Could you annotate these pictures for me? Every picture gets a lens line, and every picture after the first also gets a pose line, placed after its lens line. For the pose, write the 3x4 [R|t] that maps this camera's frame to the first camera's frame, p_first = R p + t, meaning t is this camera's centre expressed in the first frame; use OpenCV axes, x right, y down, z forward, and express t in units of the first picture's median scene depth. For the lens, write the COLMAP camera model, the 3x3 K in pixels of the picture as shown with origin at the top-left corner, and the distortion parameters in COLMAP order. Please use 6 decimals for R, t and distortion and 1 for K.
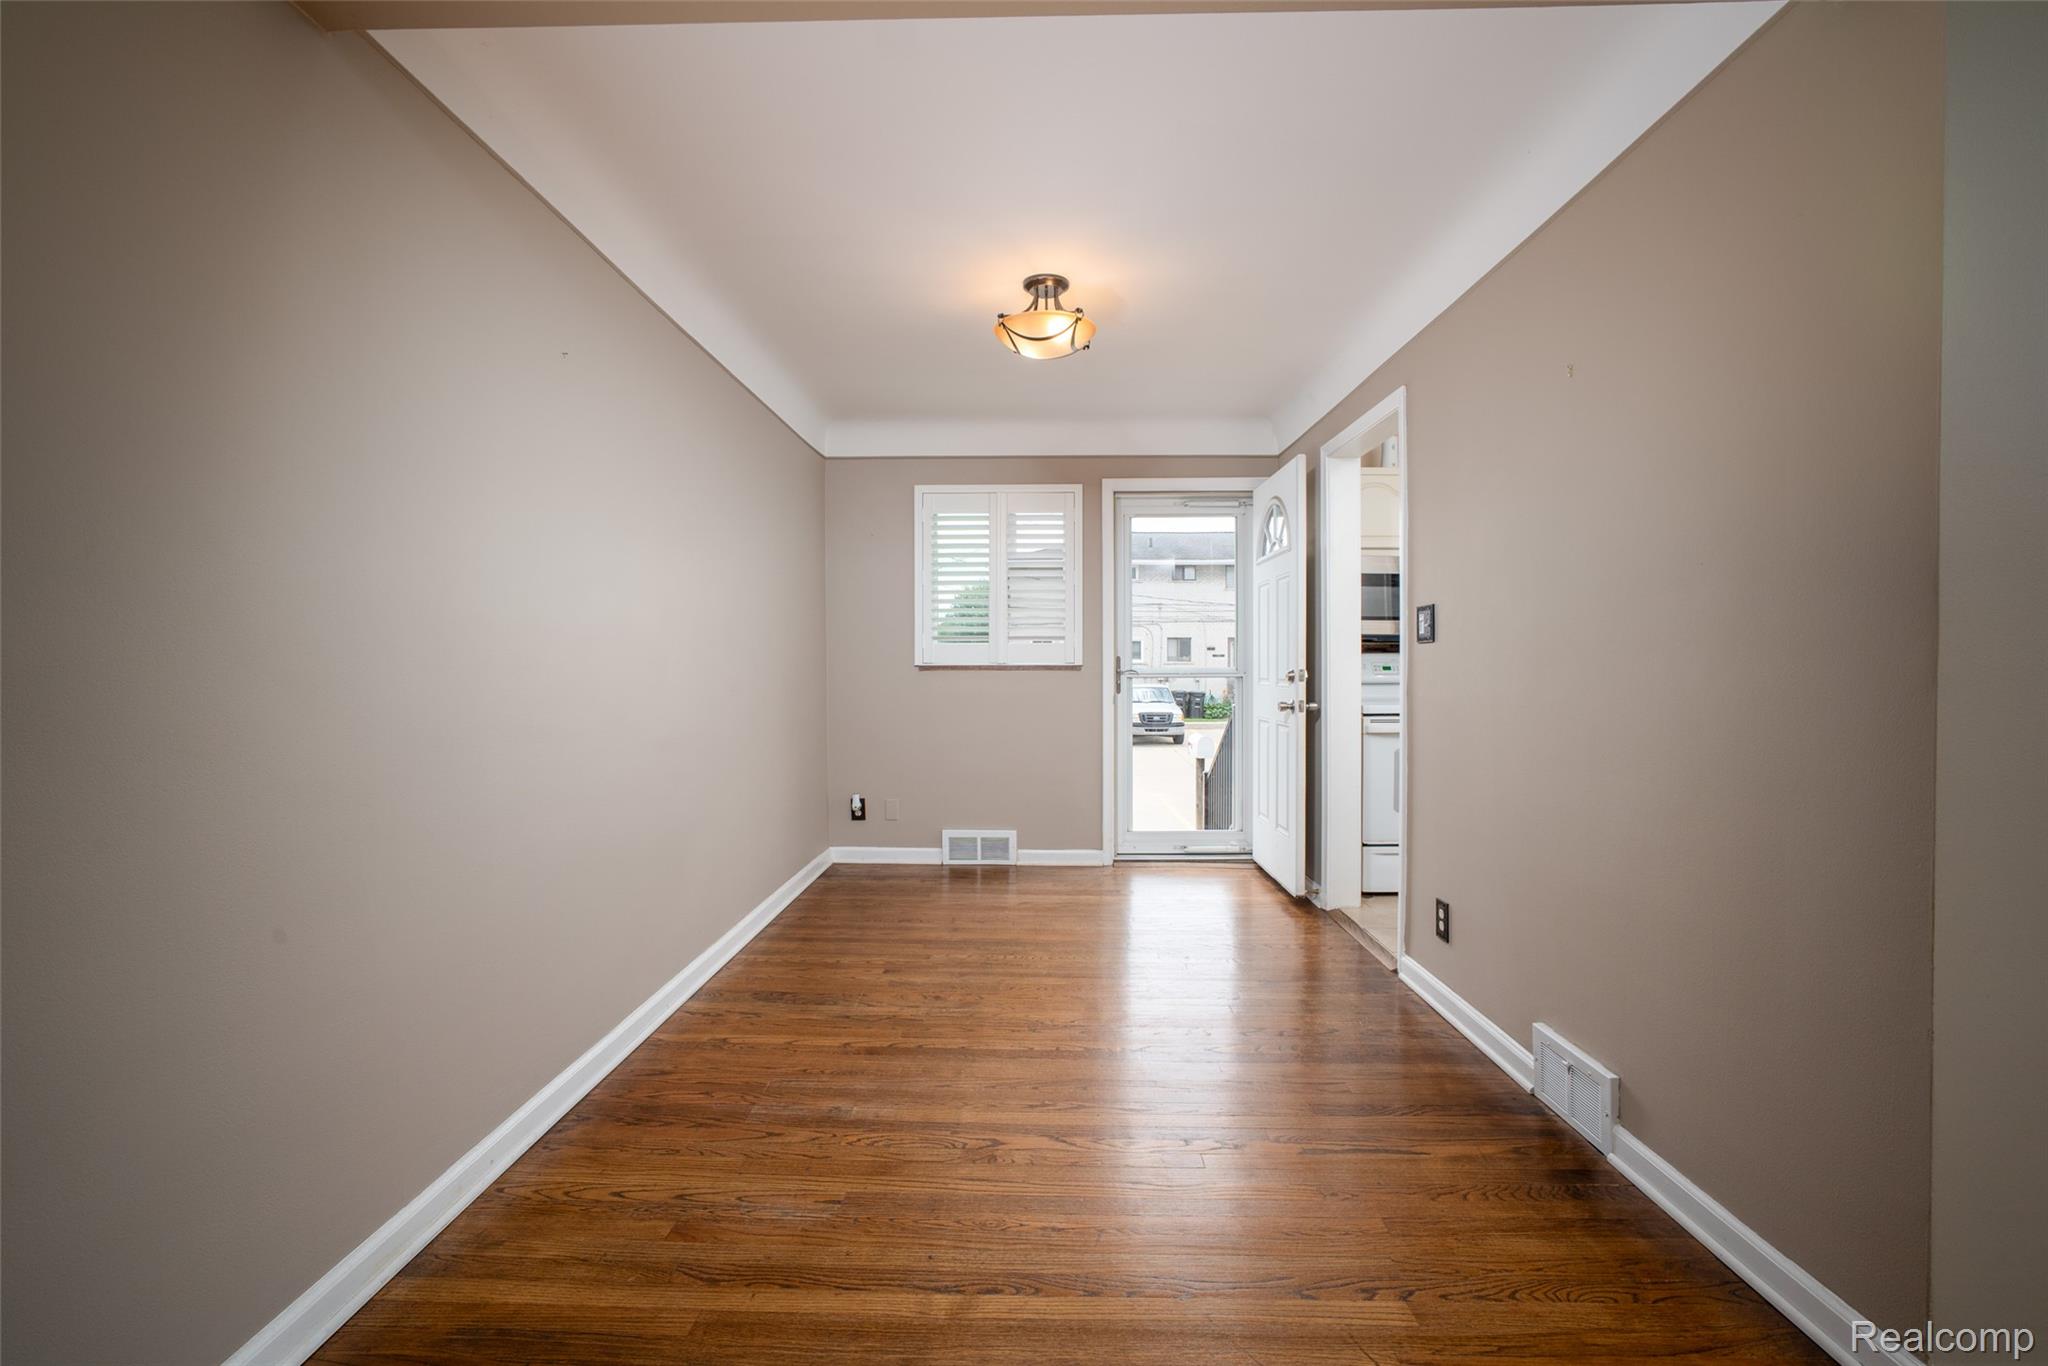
lens RADIAL K [[852.6, 0, 1024.1], [0, 852.6, 669.2], [0, 0, 1]] dist [-0.010713, 0.000584]
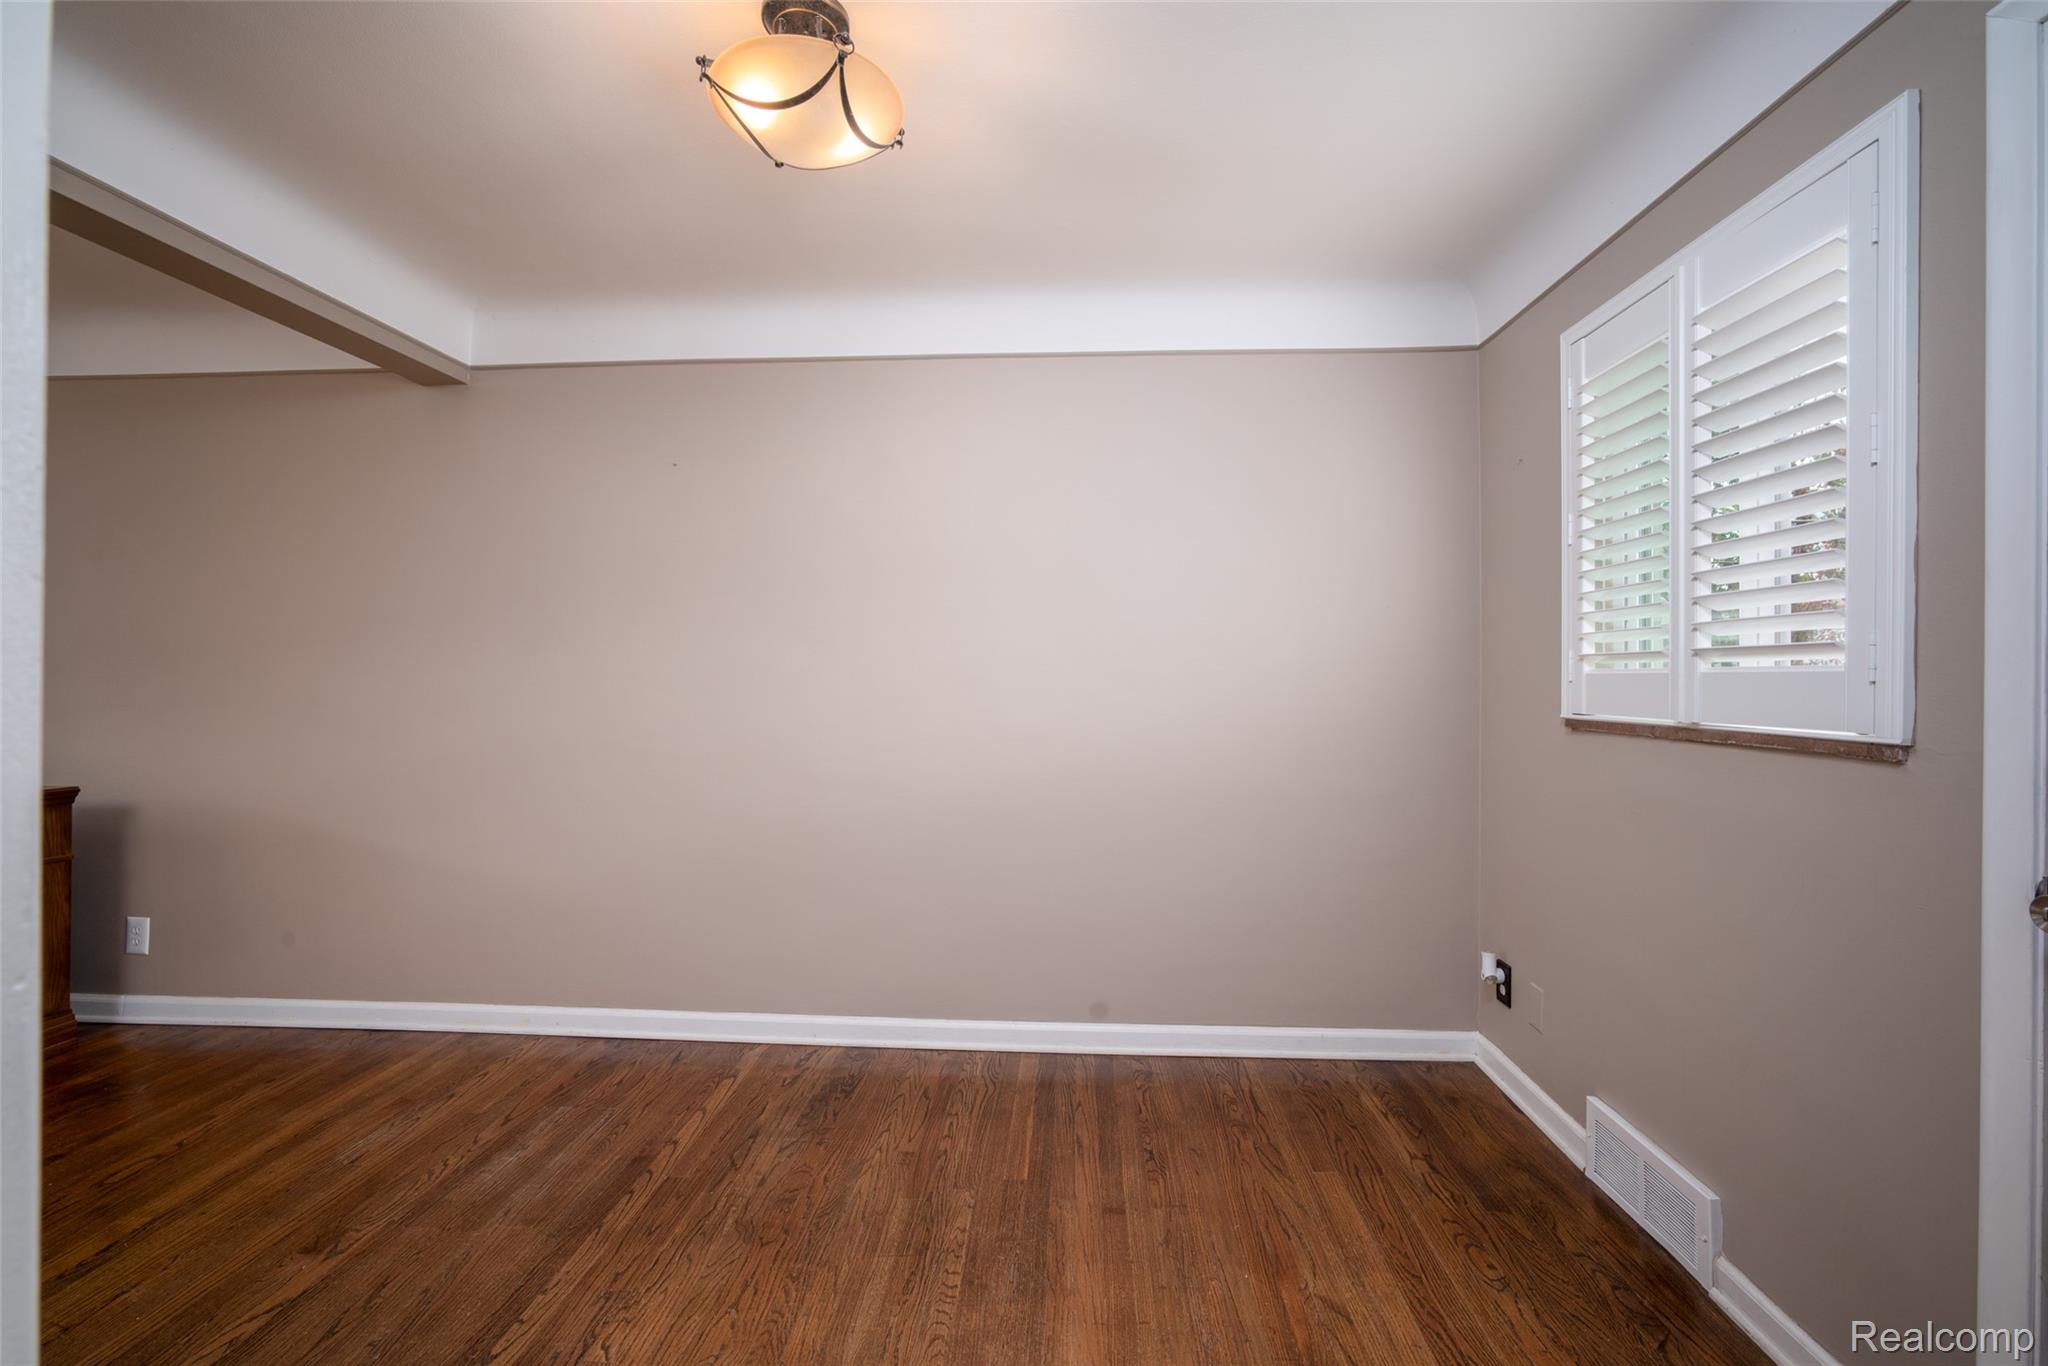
lens RADIAL K [[852.6, 0, 1024.1], [0, 852.6, 669.2], [0, 0, 1]] dist [-0.010713, 0.000584]
pose [[-0.033751, -0.010037, -0.999380, 0.600122], [-0.002964, 0.999946, -0.009943, -0.045382], [0.999426, 0.002627, -0.033779, 1.234759]]
